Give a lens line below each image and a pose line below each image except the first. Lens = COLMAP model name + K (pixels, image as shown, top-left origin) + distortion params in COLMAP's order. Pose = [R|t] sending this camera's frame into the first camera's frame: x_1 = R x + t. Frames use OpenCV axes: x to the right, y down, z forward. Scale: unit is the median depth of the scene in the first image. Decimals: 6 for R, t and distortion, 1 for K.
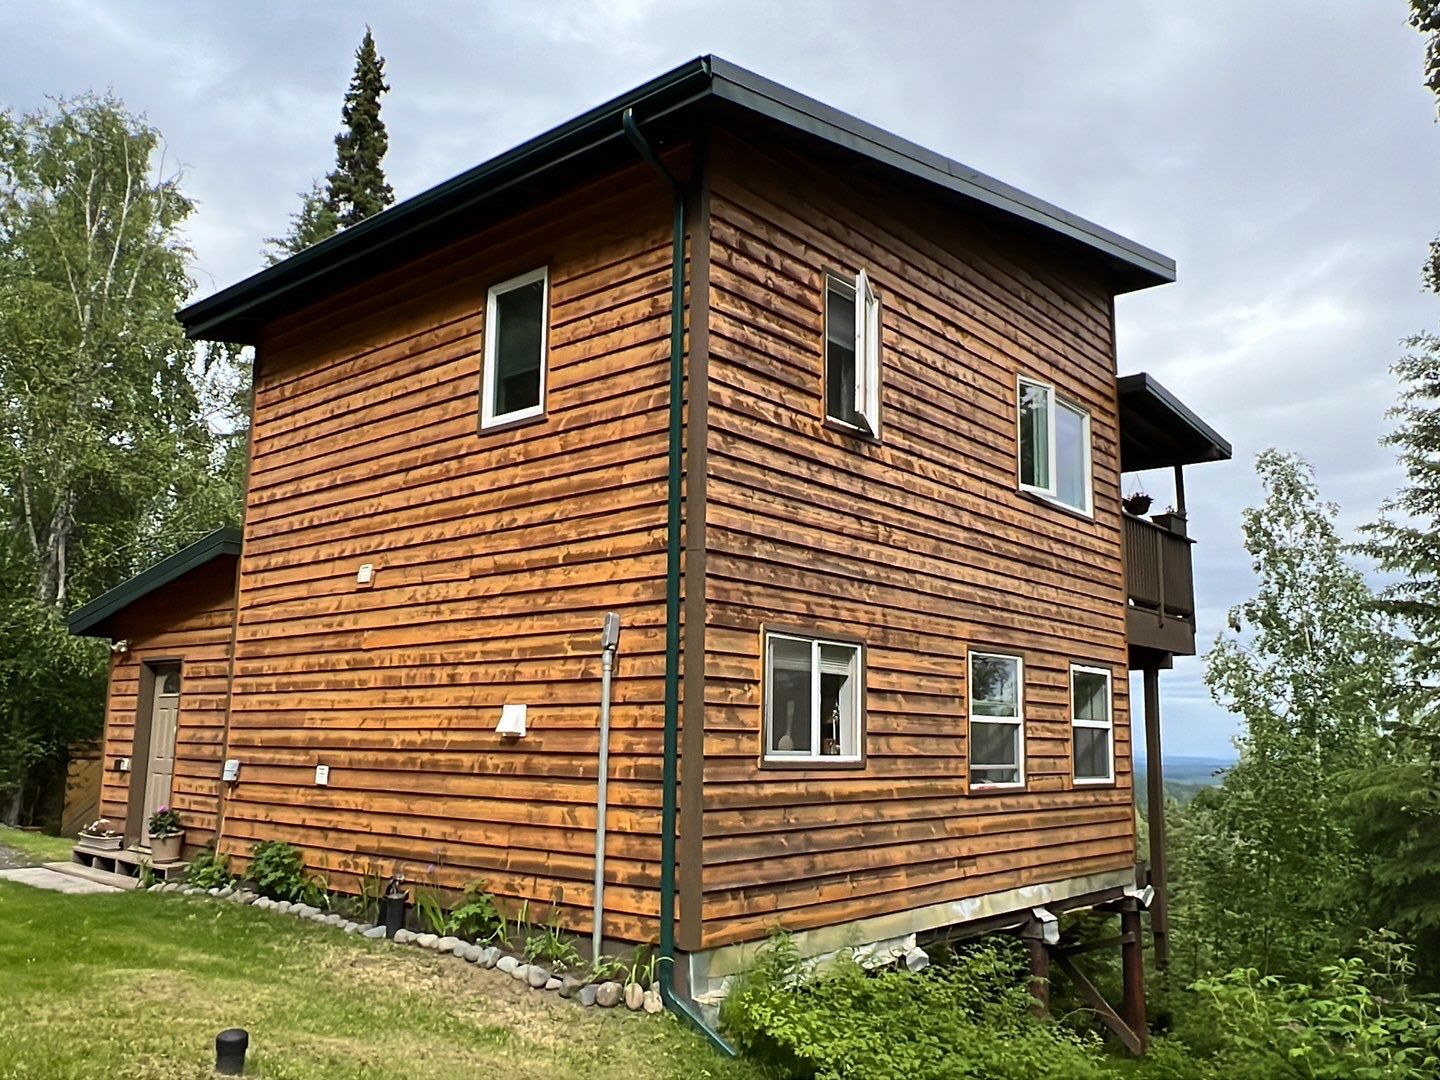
lens RADIAL K [[1199.1, 0, 738.3], [0, 1199.1, 545.7], [0, 0, 1]] dist [-0.010014, -0.001934]
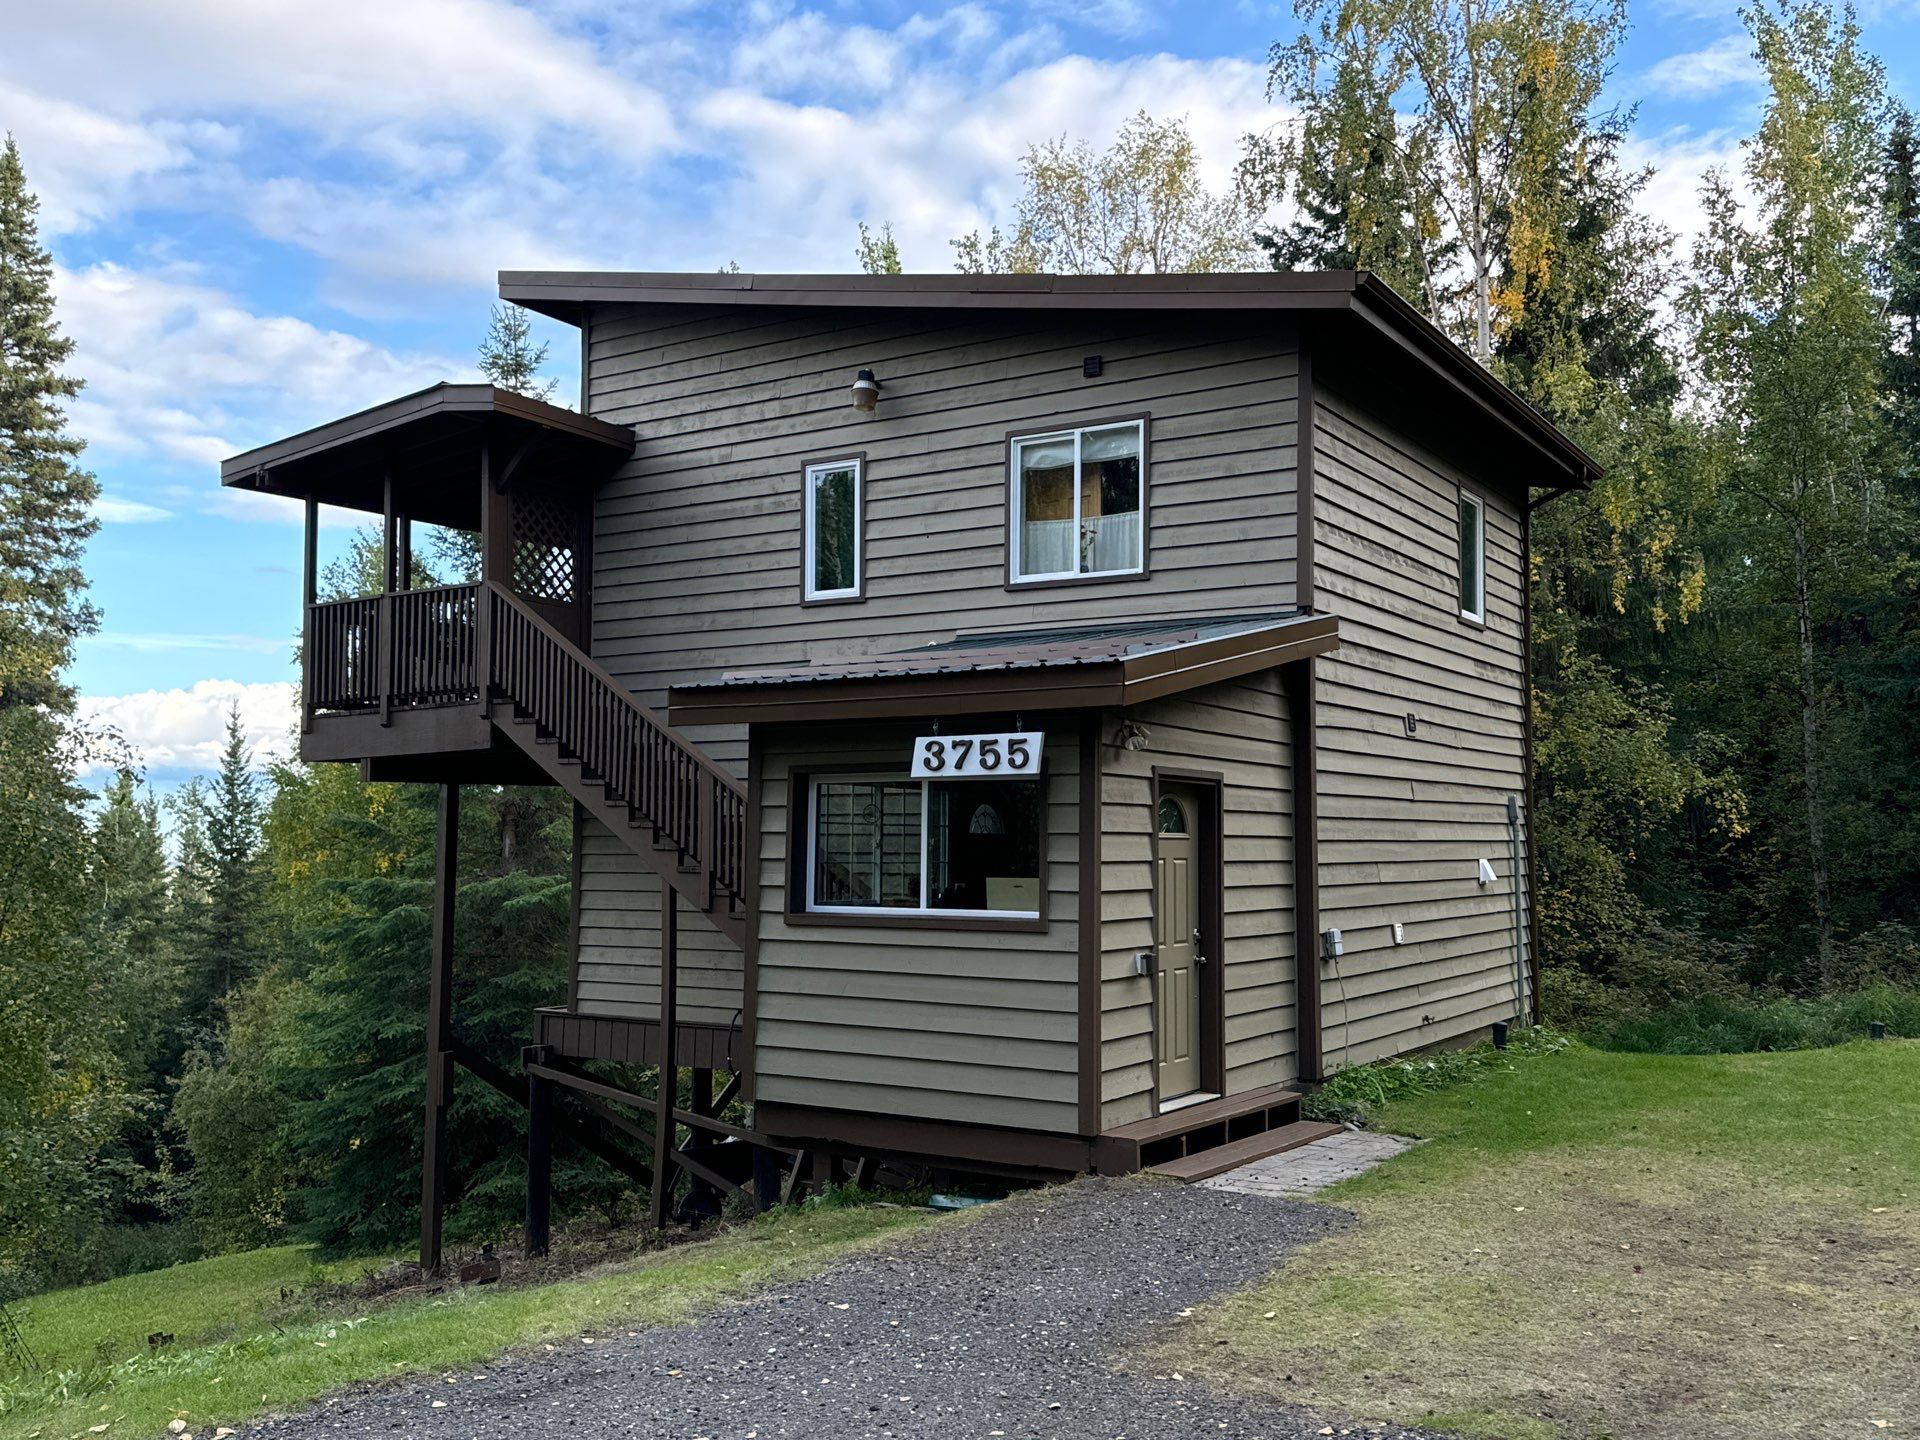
lens RADIAL K [[1704.4, 0, 951.6], [0, 1704.4, 725.0], [0, 0, 1]] dist [0.128071, -0.237485]
pose [[-0.141321, 0.050499, 0.988675, -1.628468], [-0.170781, 0.982481, -0.074594, 0.192559], [-0.975122, -0.179388, -0.130221, 1.546842]]
